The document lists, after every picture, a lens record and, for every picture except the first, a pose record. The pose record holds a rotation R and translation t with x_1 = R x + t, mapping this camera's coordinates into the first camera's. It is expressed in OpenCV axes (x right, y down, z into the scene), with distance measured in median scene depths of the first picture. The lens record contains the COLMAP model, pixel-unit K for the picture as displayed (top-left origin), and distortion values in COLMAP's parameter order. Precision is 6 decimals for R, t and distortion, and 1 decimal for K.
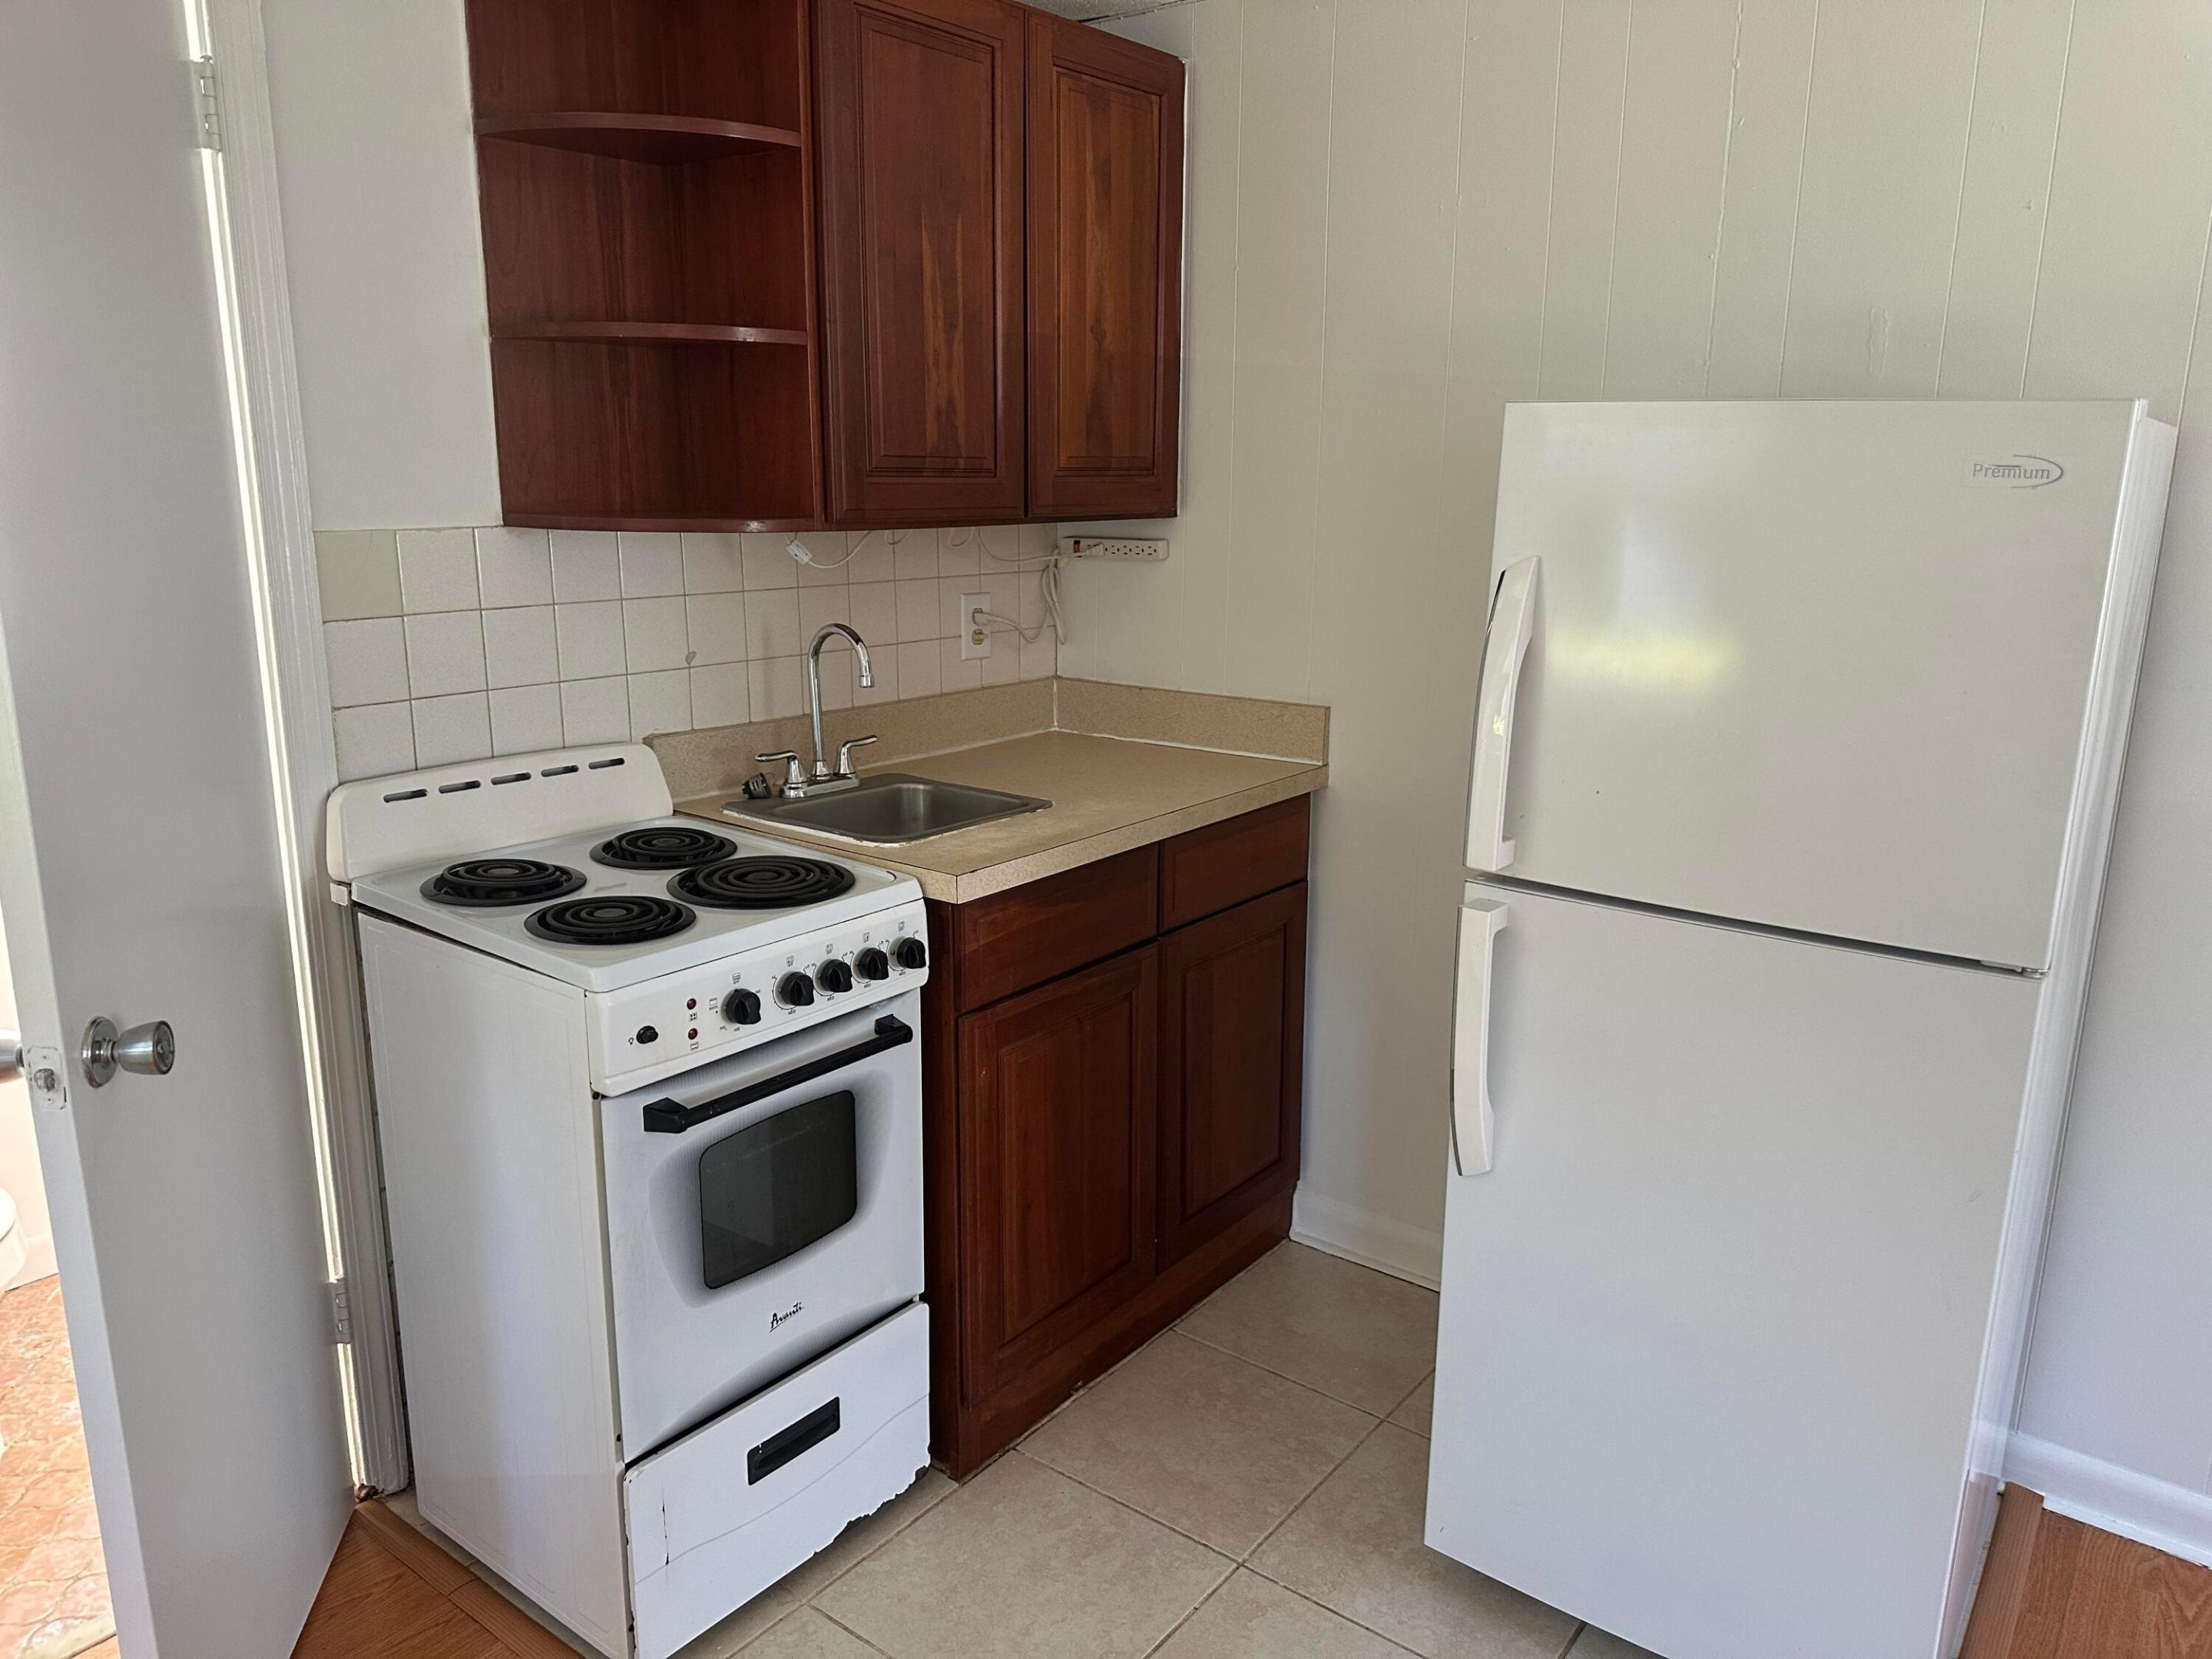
lens RADIAL K [[1566.0, 0, 1116.7], [0, 1566.0, 823.6], [0, 0, 1]] dist [0.050096, -0.066744]
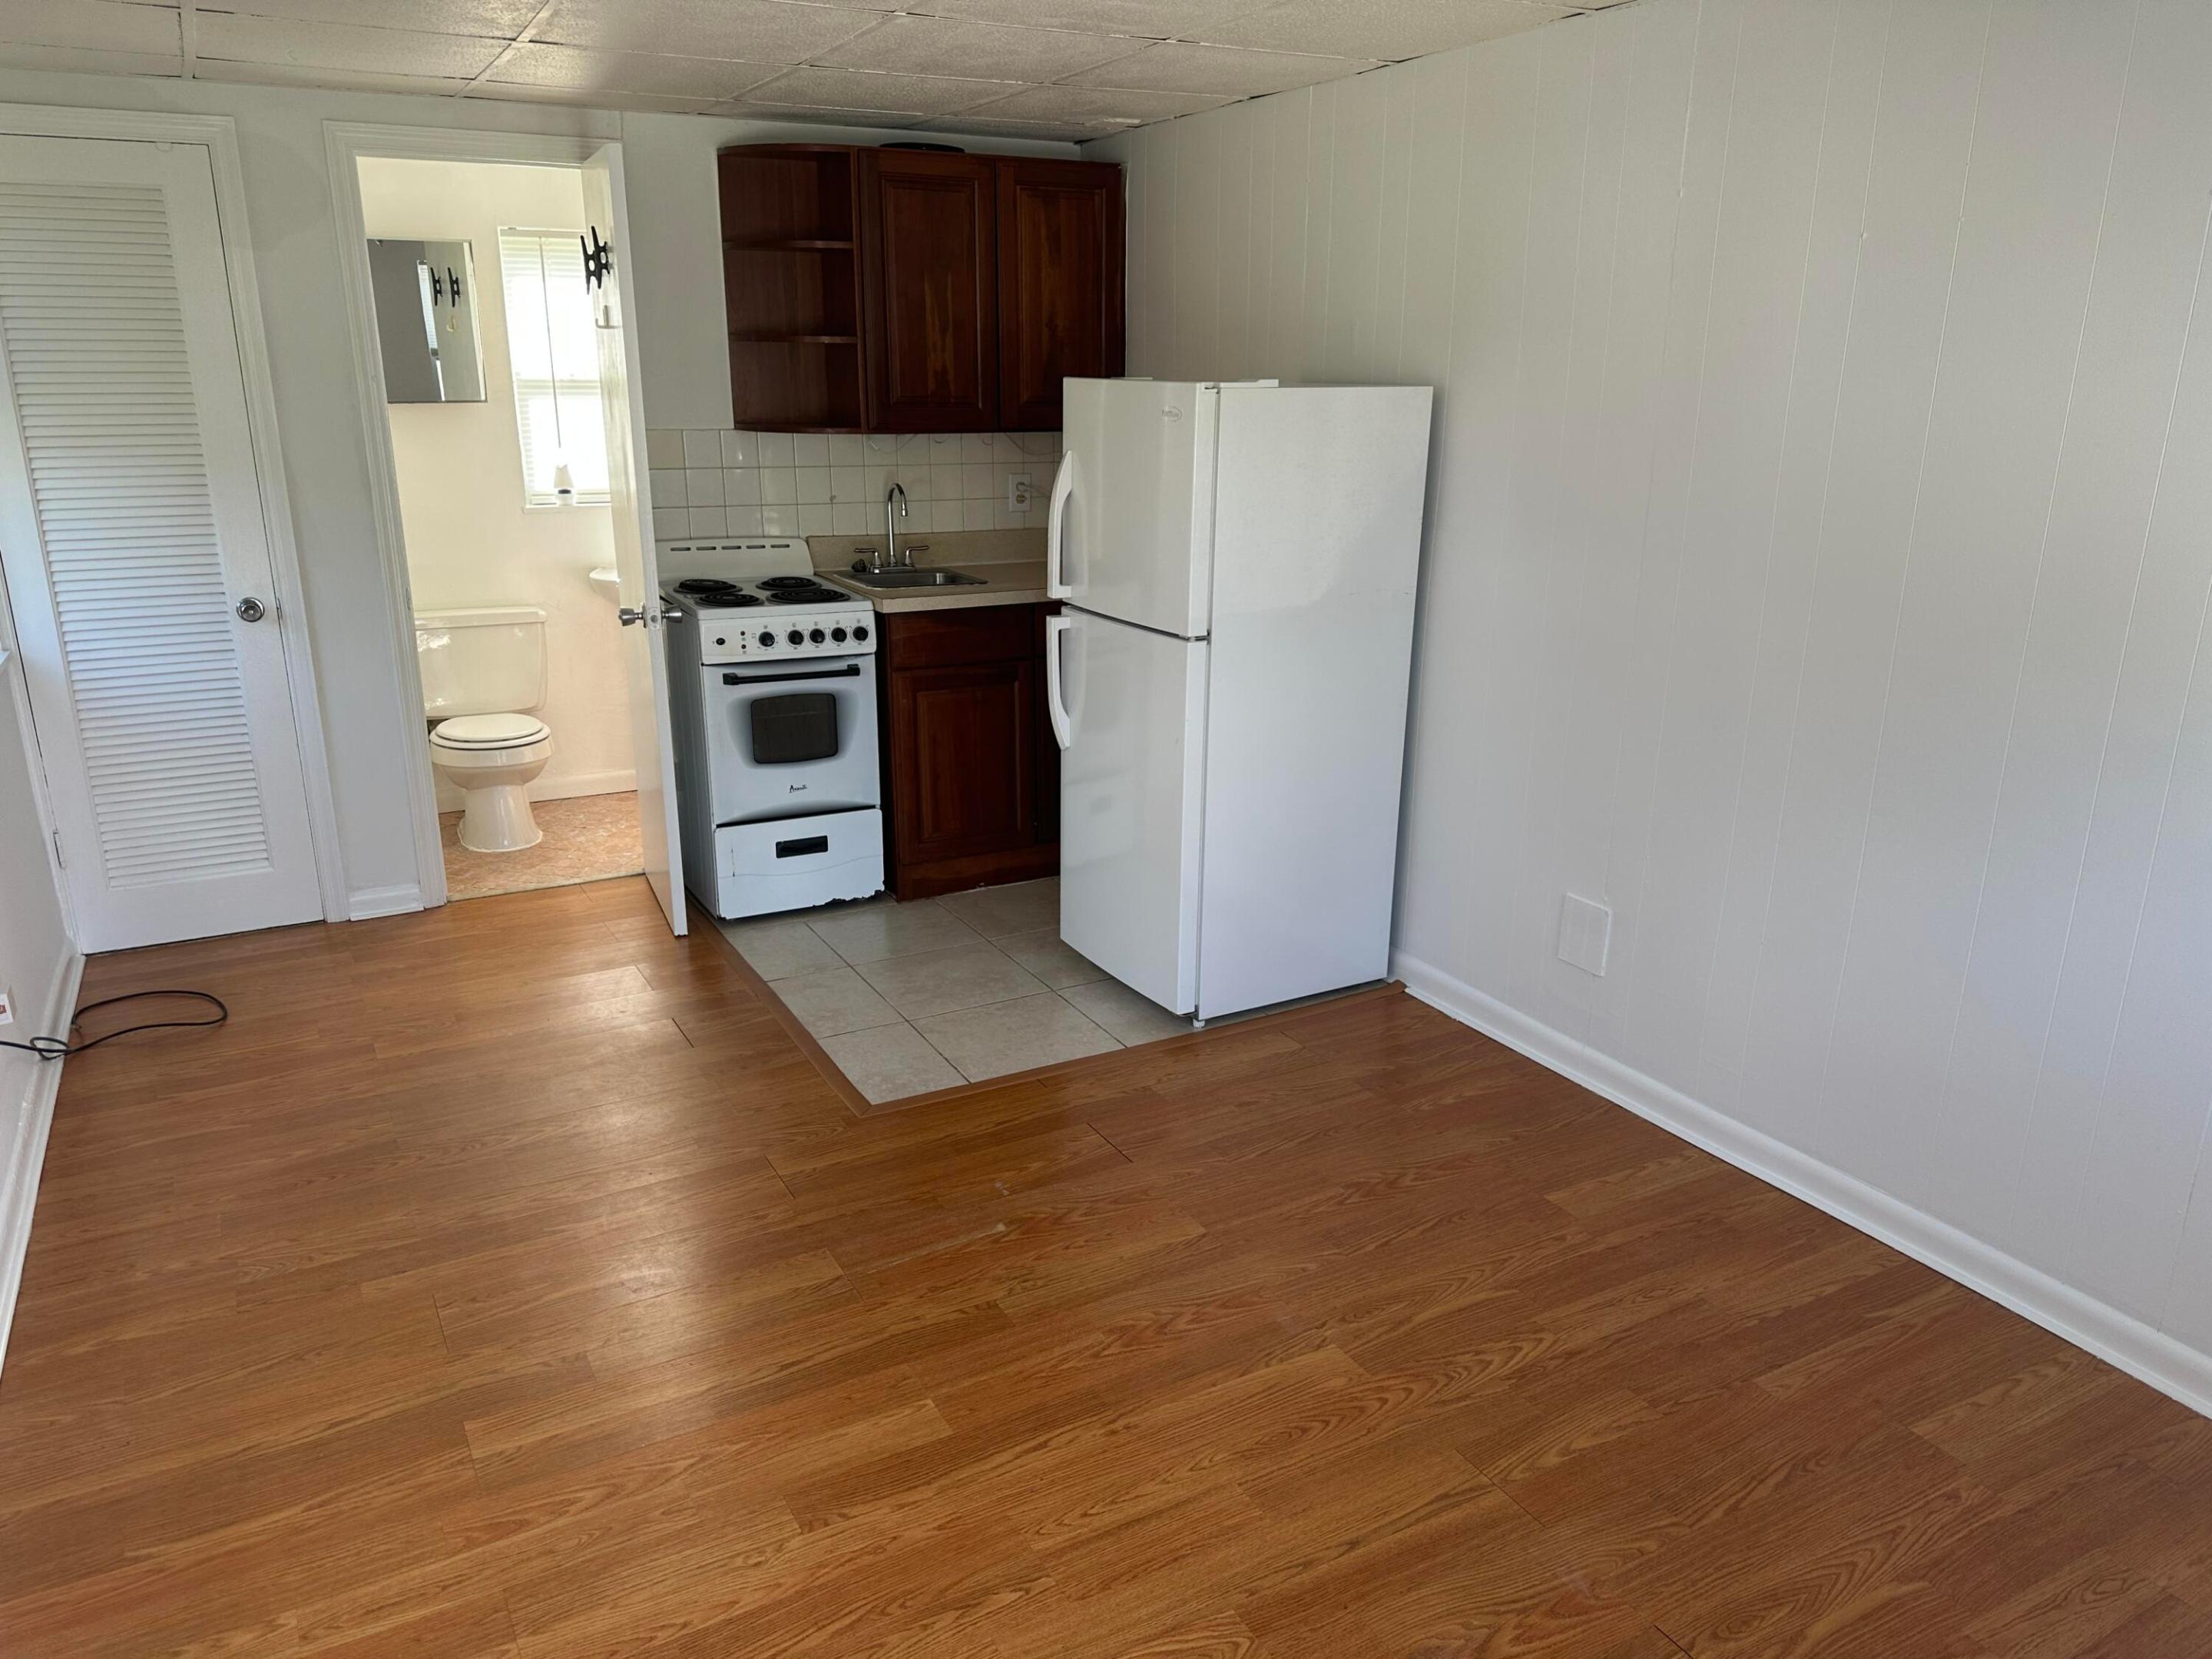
lens RADIAL K [[1547.6, 0, 1102.6], [0, 1547.6, 869.2], [0, 0, 1]] dist [0.071054, -0.085588]
pose [[0.910324, 0.123315, -0.395100, 1.017030], [-0.091478, 0.990923, 0.098510, 0.157227], [0.403661, -0.053533, 0.913341, -0.810649]]
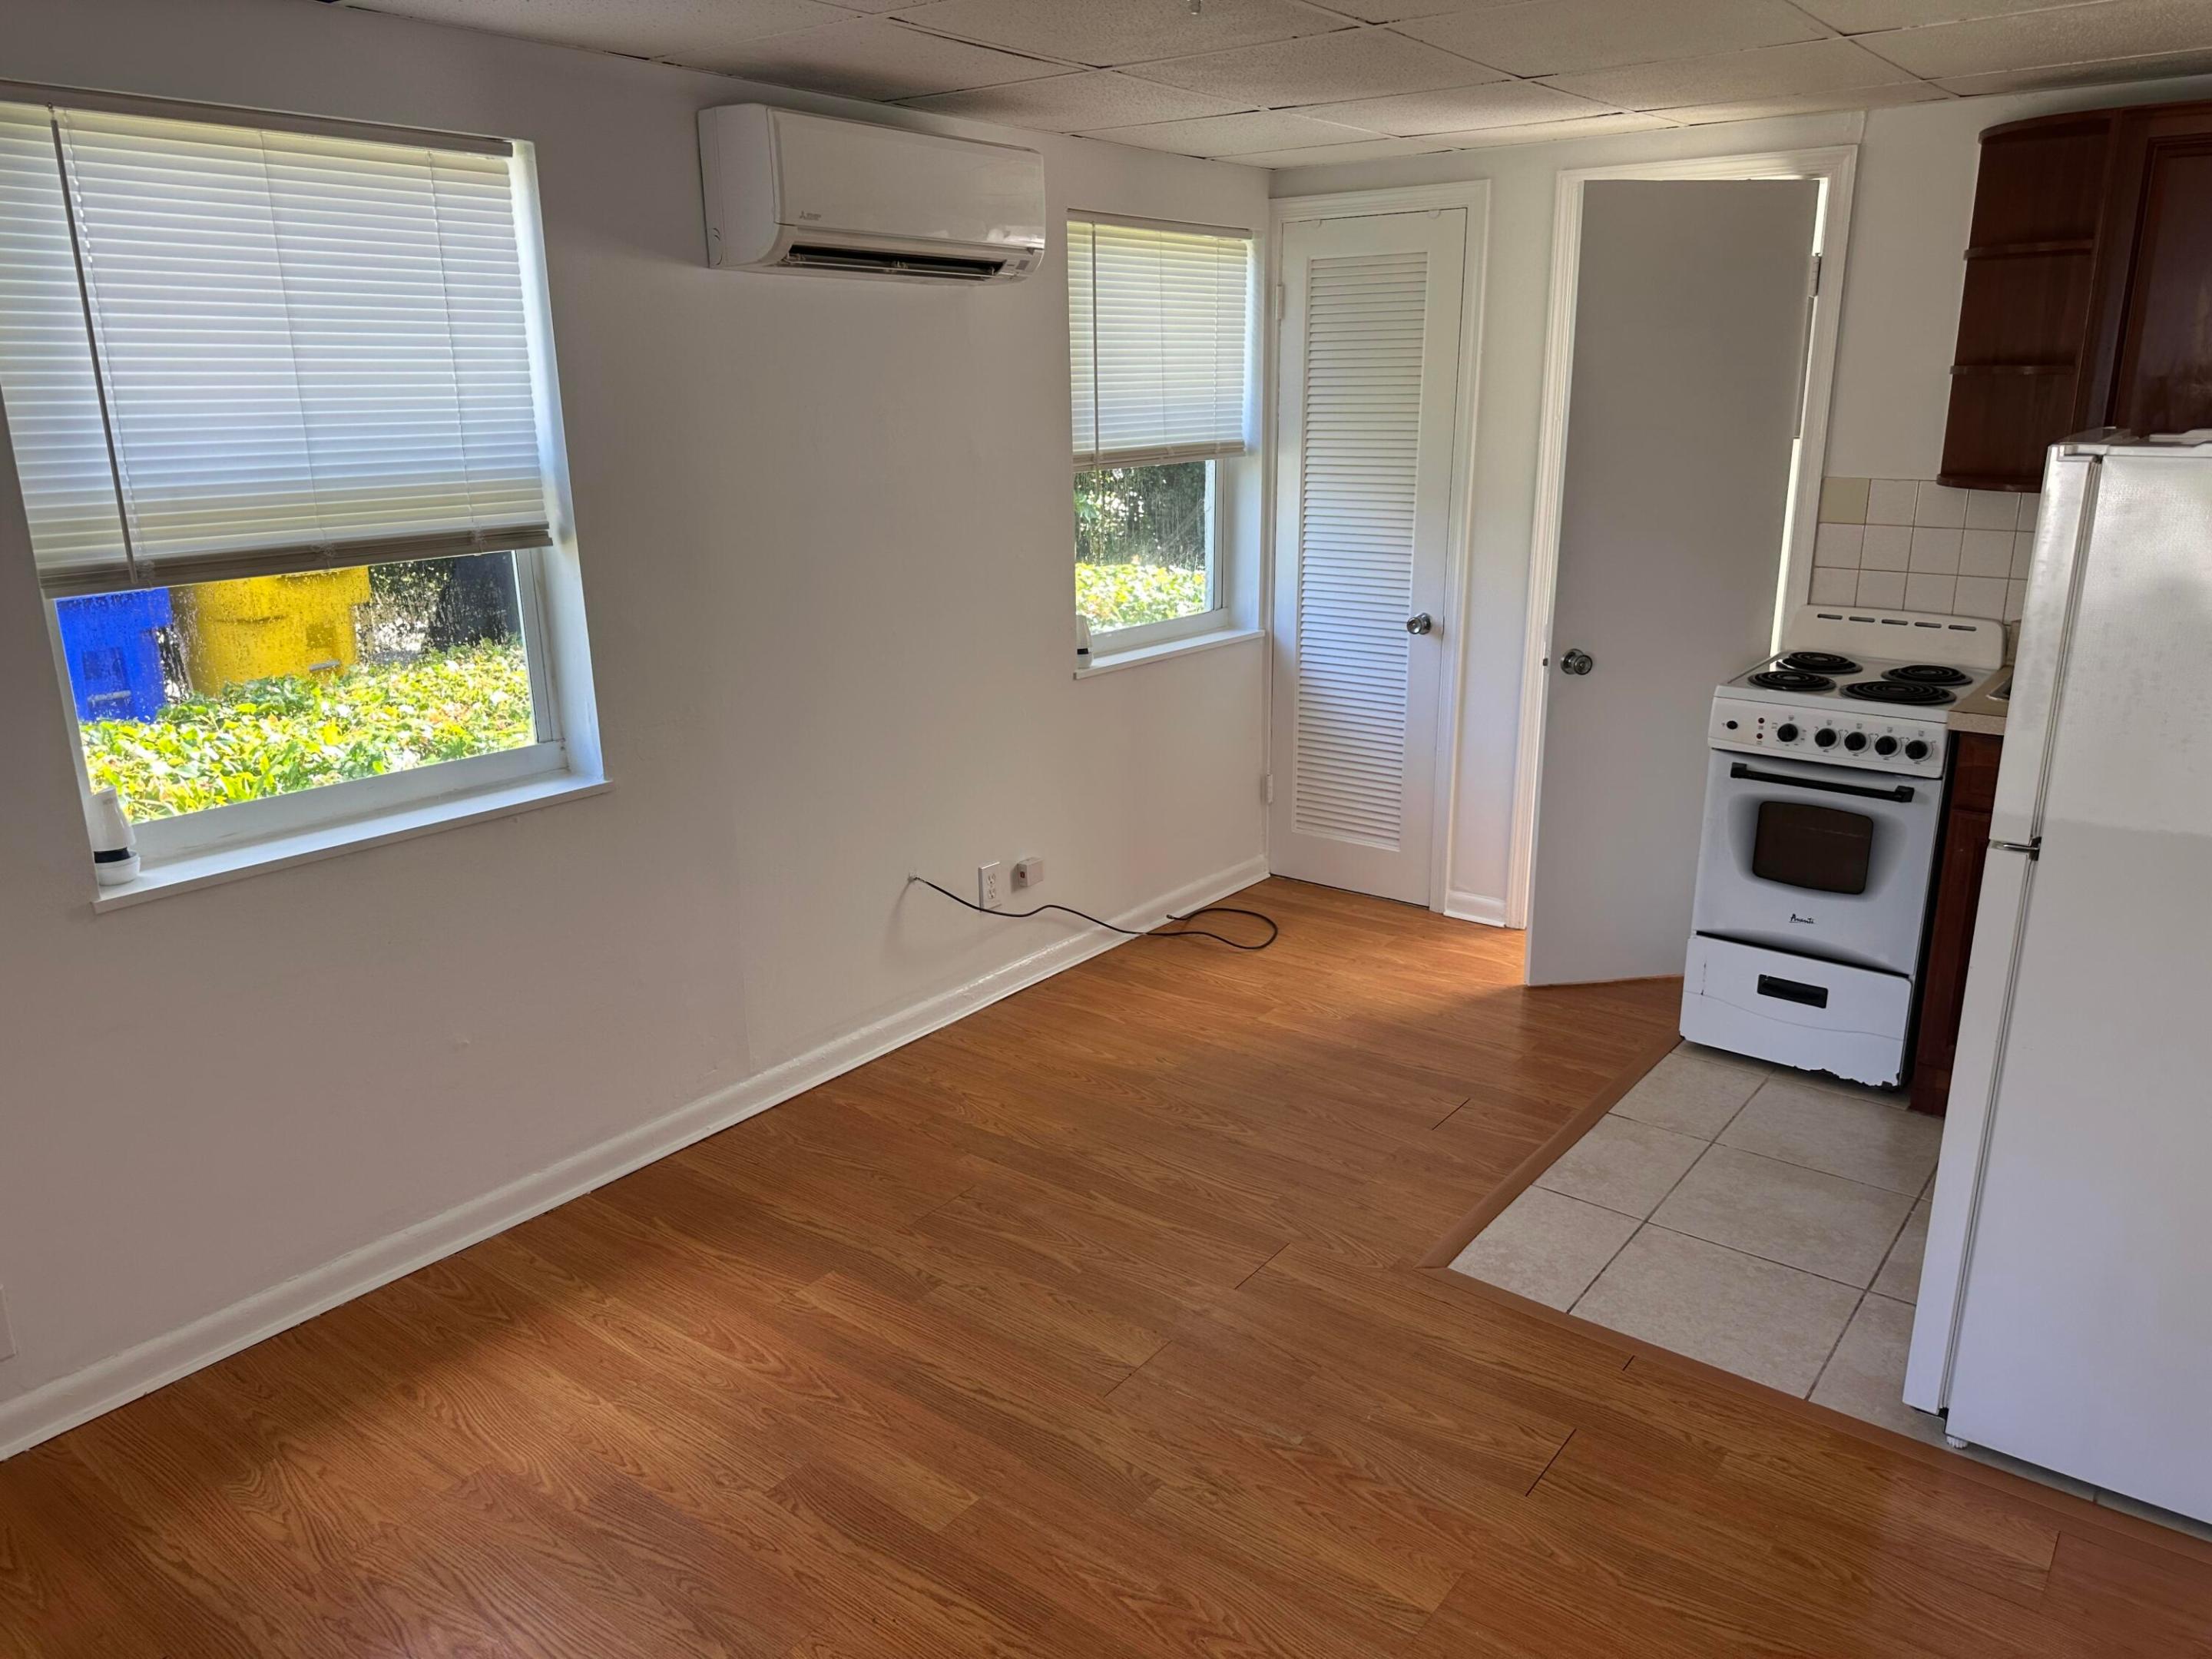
lens RADIAL K [[1566.0, 0, 1116.7], [0, 1566.0, 823.6], [0, 0, 1]] dist [0.050096, -0.066744]
pose [[-0.020743, 0.262905, -0.964599, 1.440840], [-0.219779, 0.940007, 0.260929, -0.088313], [0.975329, 0.217411, 0.038282, 0.126613]]
